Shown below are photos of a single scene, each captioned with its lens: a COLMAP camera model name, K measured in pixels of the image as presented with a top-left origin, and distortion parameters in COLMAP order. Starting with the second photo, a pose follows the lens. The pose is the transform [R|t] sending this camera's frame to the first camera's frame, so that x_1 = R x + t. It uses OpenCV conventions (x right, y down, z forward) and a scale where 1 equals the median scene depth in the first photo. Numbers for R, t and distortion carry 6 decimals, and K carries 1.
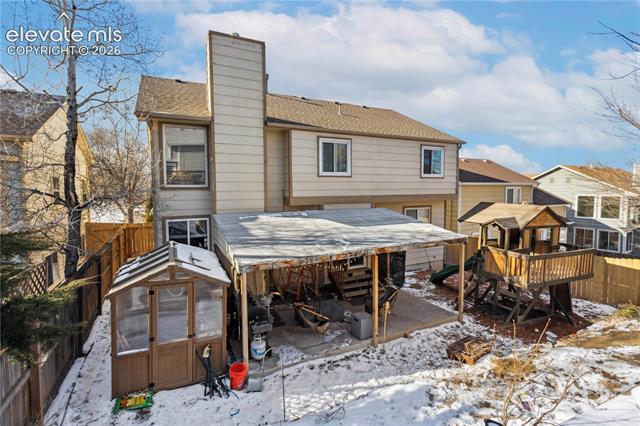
lens RADIAL K [[308.6, 0, 320.0], [0, 308.6, 213.0], [0, 0, 1]] dist [0.014504, -0.000022]
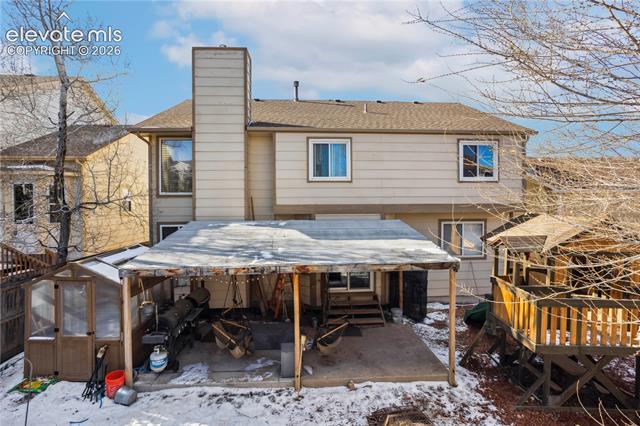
lens RADIAL K [[315.7, 0, 320.0], [0, 315.7, 213.0], [0, 0, 1]] dist [-0.040780, 0.030815]
pose [[0.913385, 0.012536, -0.406903, 0.438389], [-0.032453, 0.998587, -0.042085, 0.008332], [0.405801, 0.051645, 0.912501, 0.212157]]
